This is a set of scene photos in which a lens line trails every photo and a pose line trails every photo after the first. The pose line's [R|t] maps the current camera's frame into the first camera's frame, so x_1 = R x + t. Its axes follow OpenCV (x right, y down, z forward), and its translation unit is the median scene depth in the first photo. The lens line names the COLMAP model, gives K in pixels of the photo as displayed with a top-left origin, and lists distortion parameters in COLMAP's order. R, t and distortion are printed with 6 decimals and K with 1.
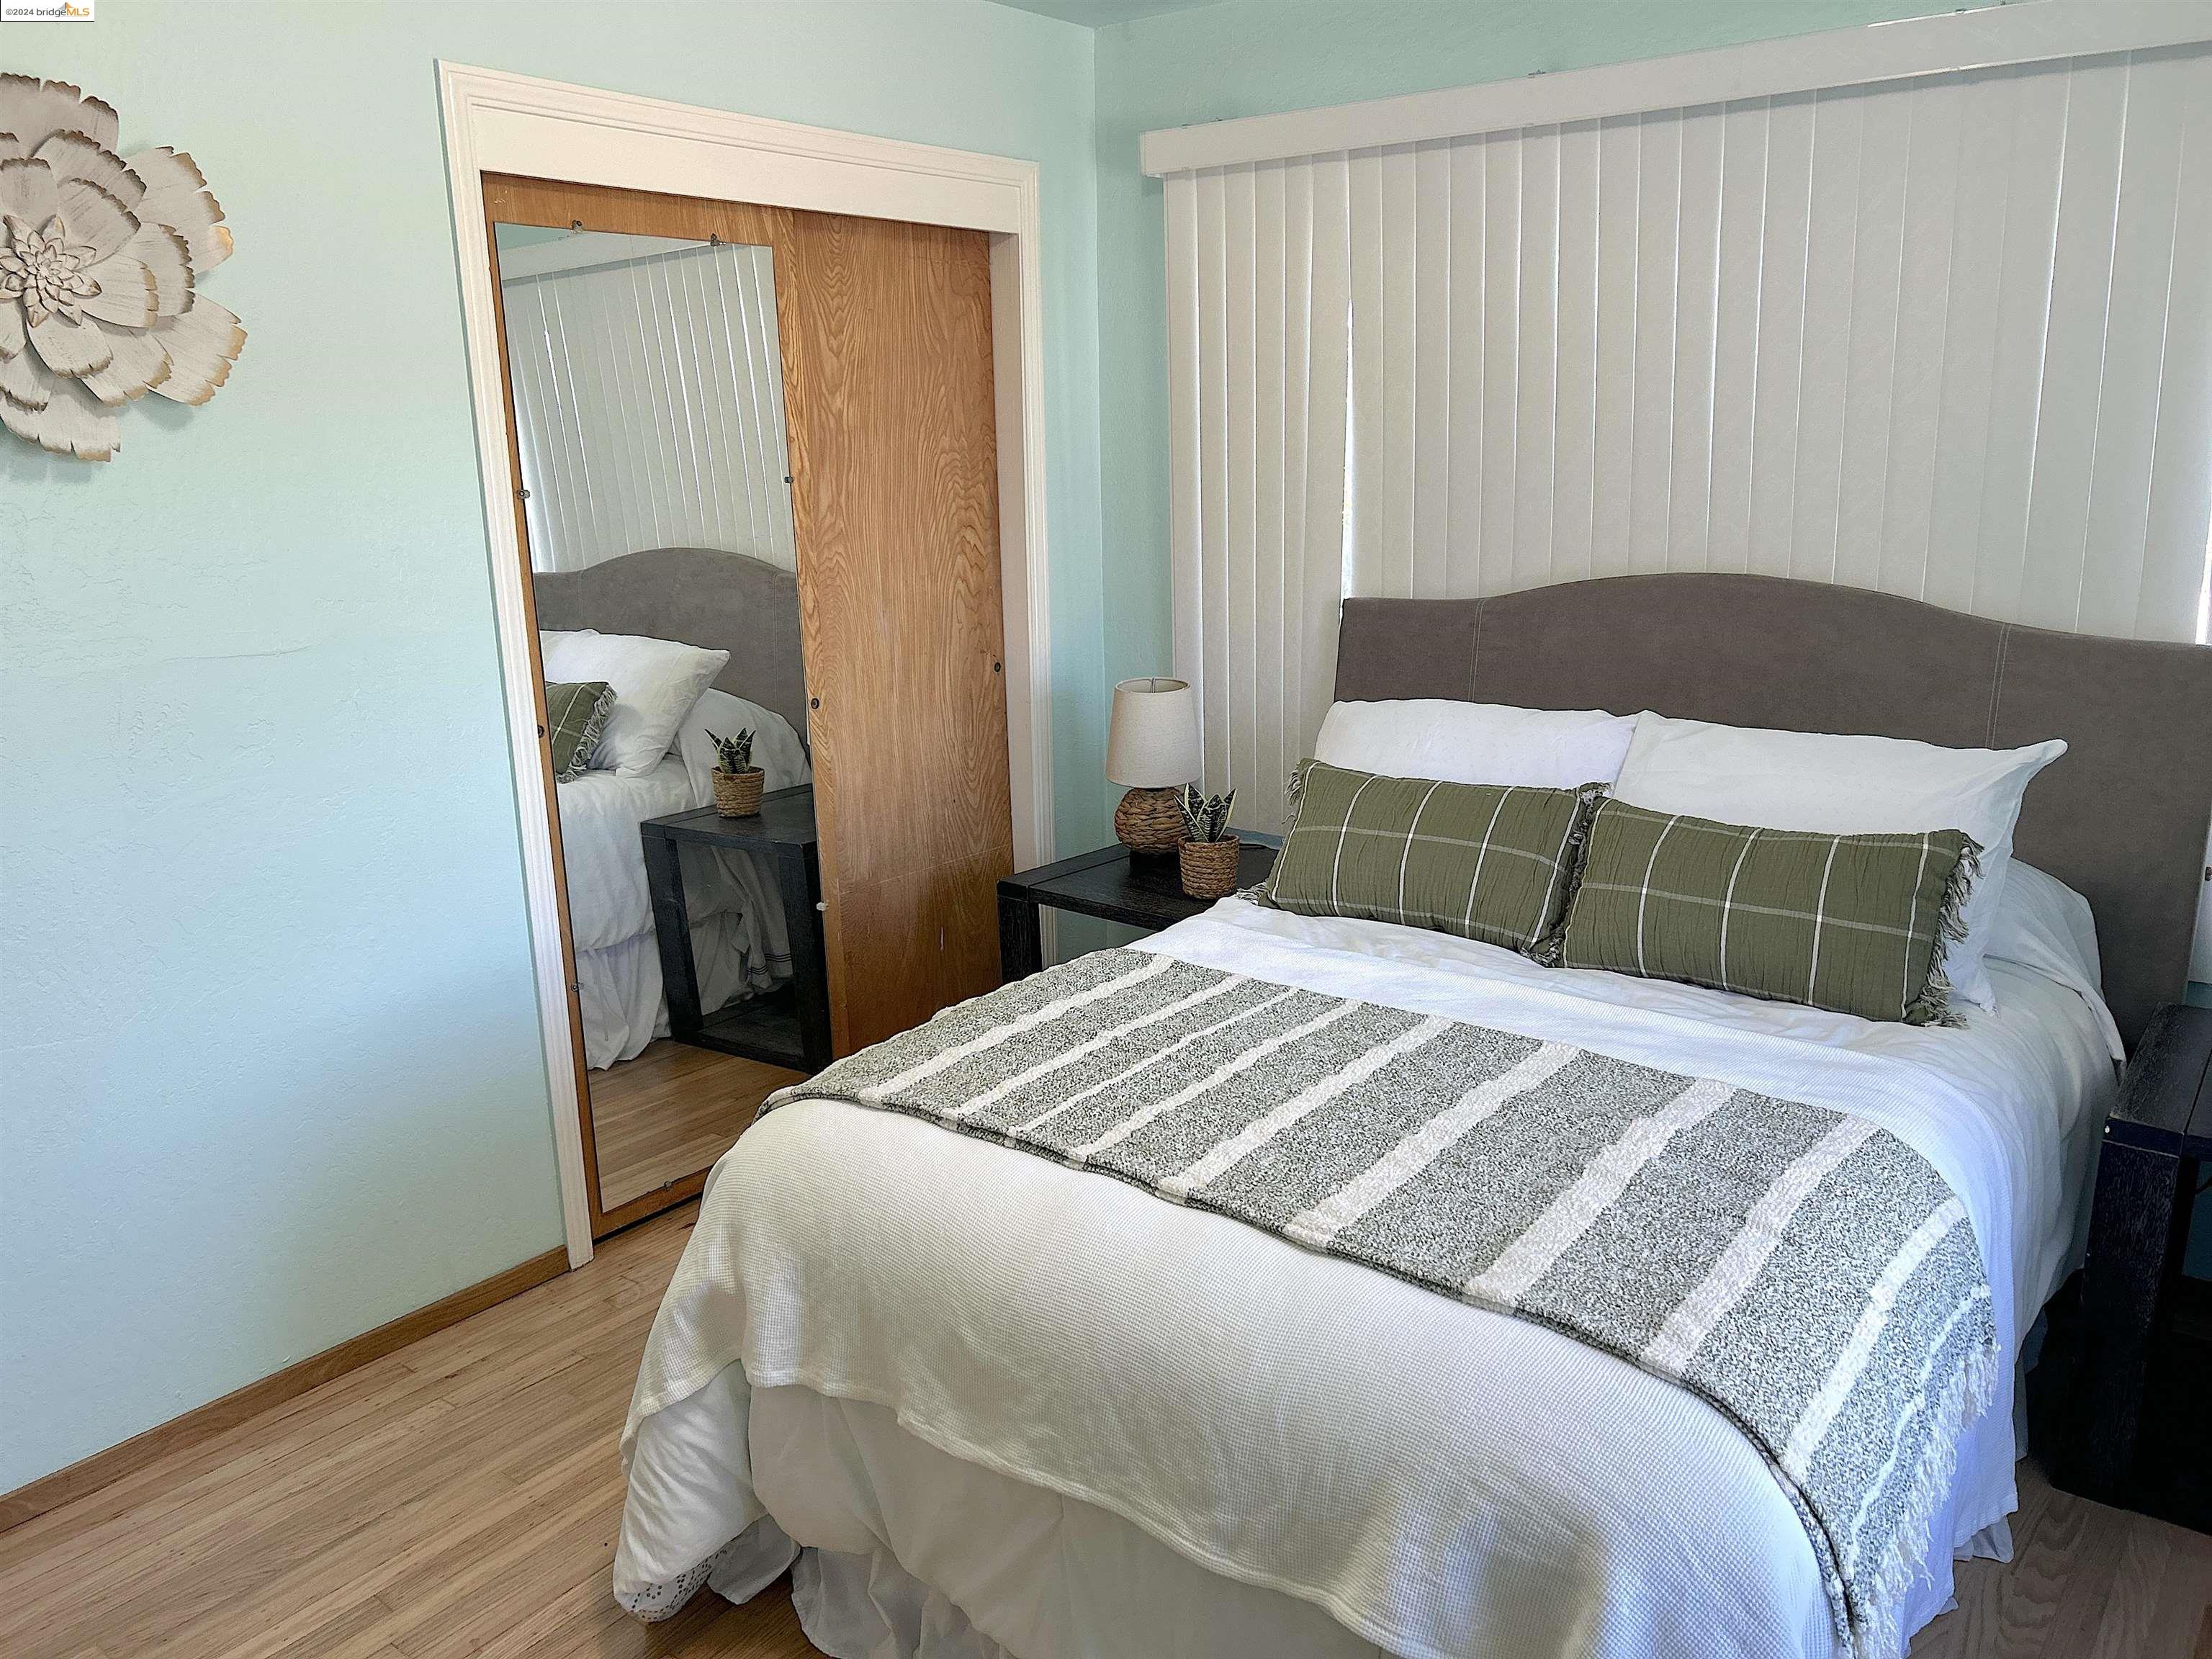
lens RADIAL K [[1656.3, 0, 1120.3], [0, 1656.3, 829.1], [0, 0, 1]] dist [0.037010, -0.037816]
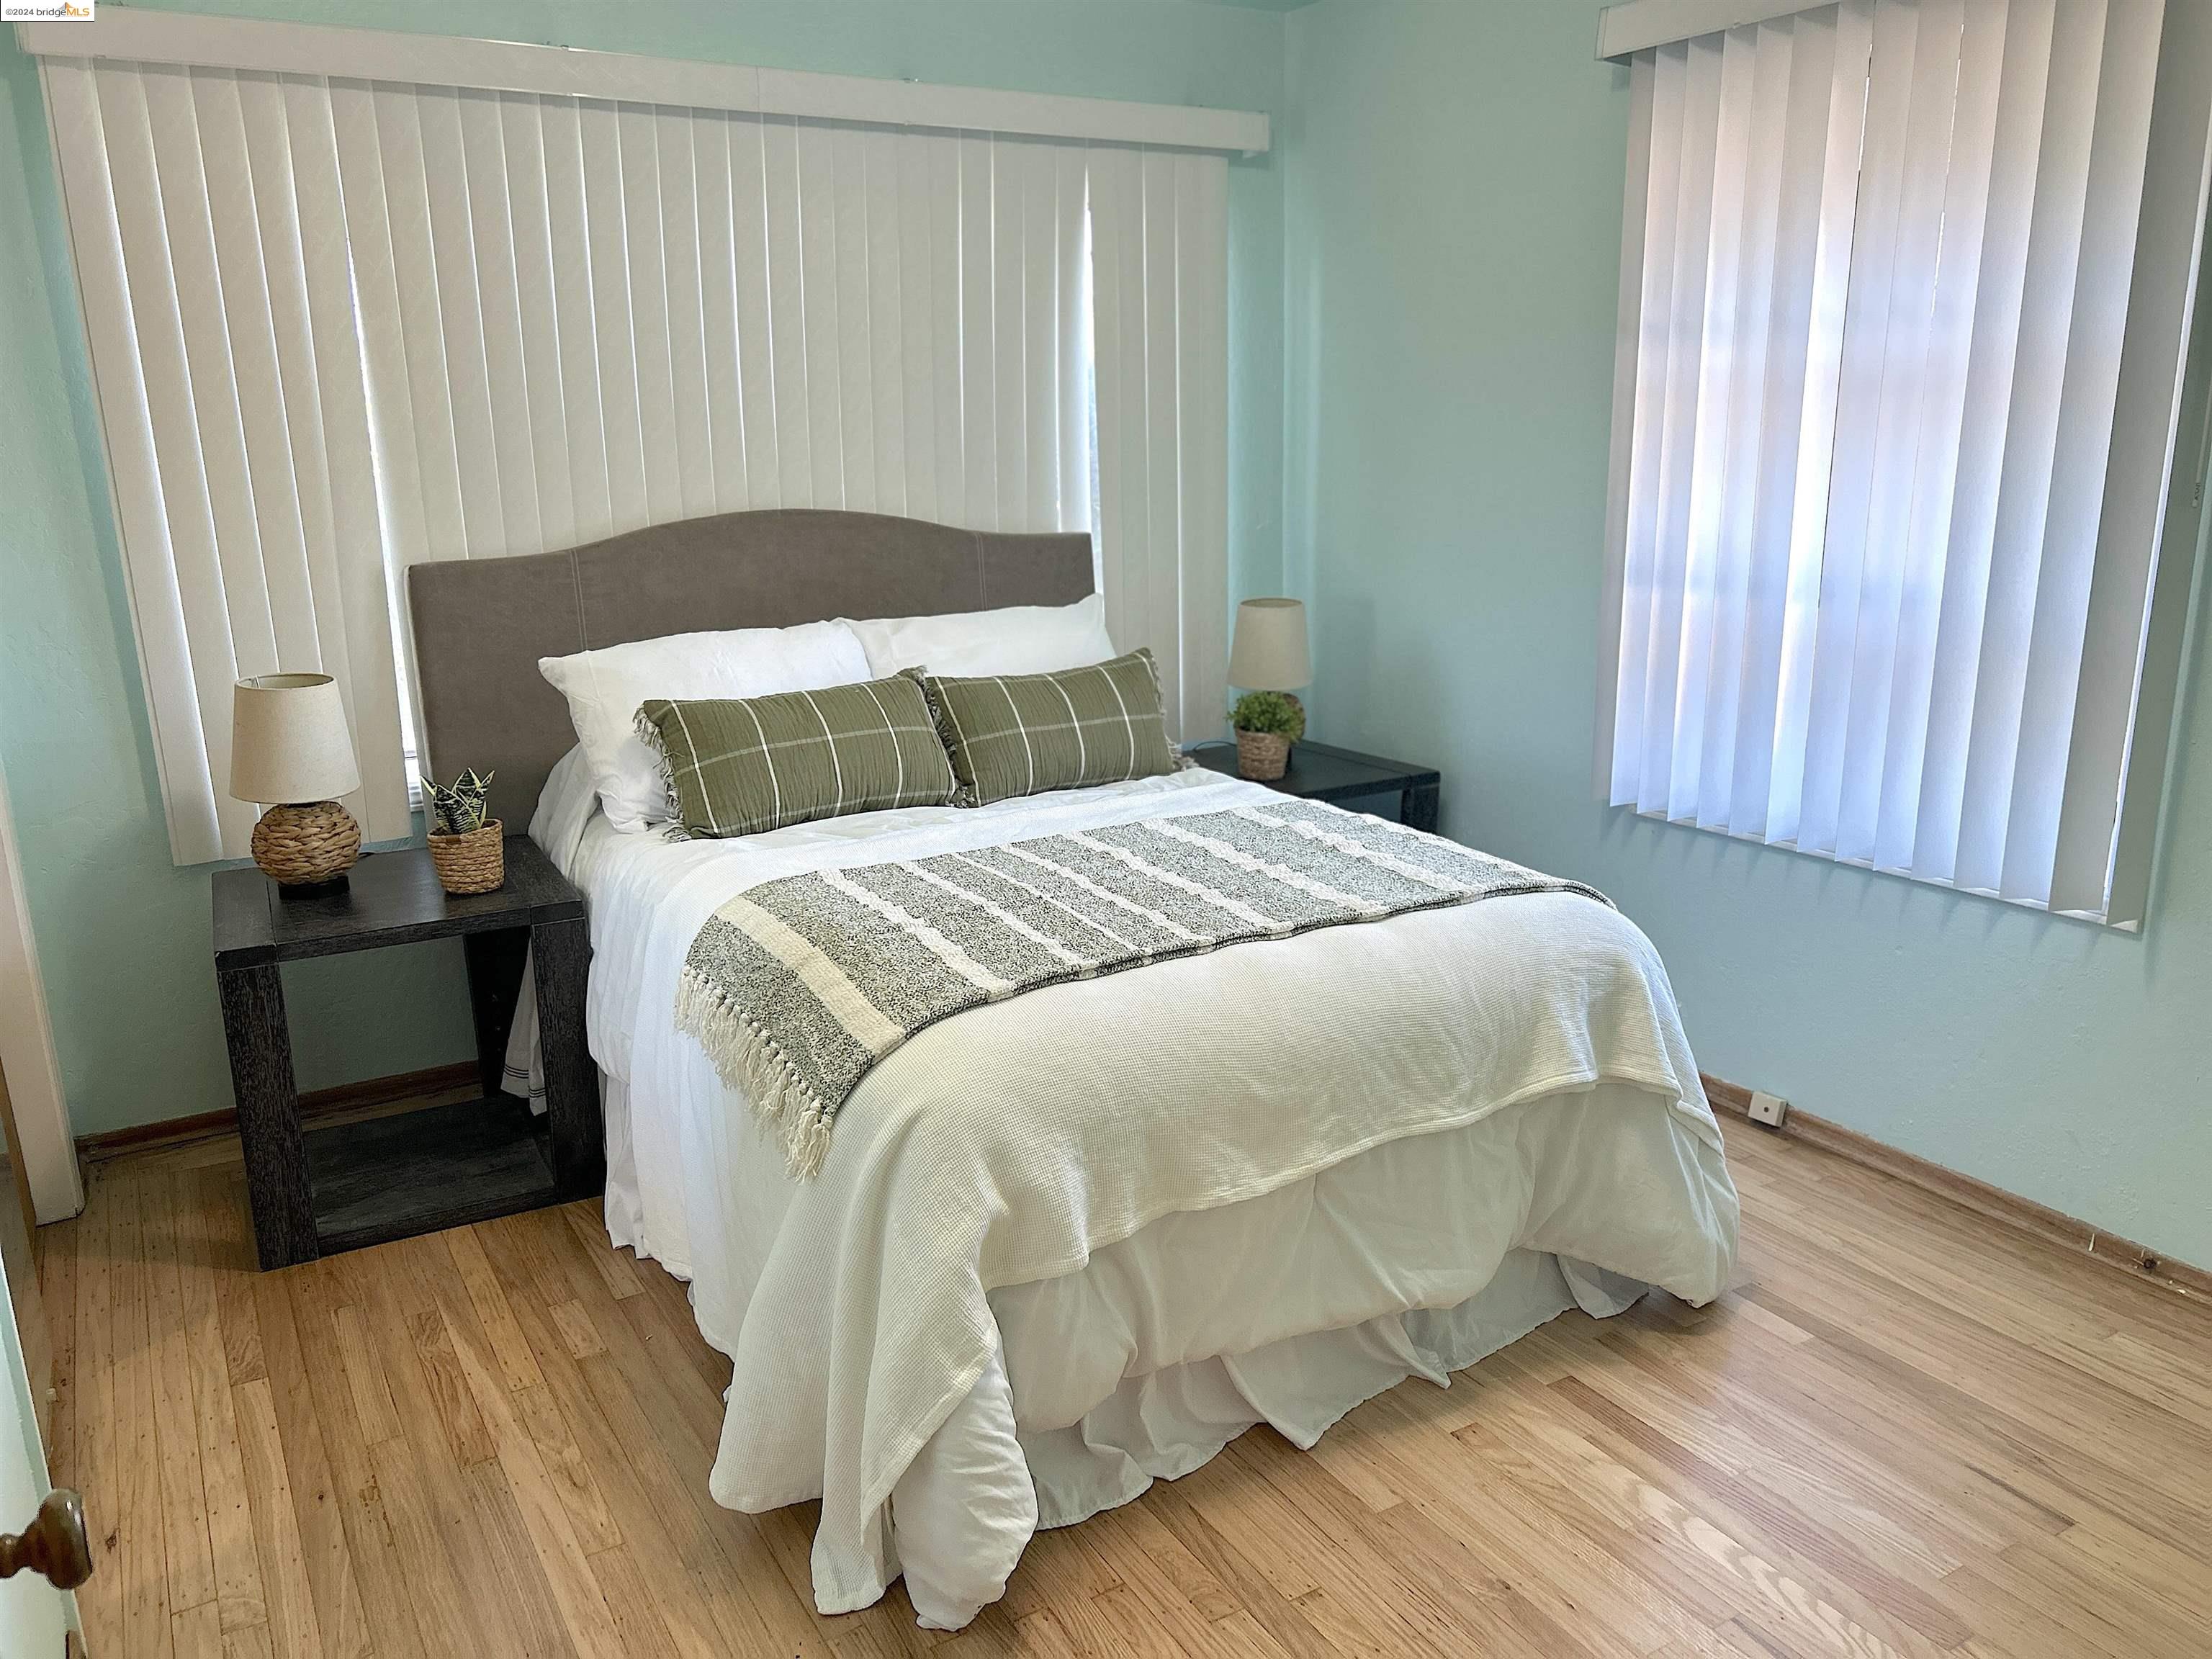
lens RADIAL K [[1656.3, 0, 1114.2], [0, 1656.3, 827.3], [0, 0, 1]] dist [0.037010, -0.037816]
pose [[0.370337, -0.214336, 0.903831, -0.872922], [0.229161, 0.964022, 0.134713, -0.048980], [-0.900186, 0.157234, 0.406131, 0.425807]]
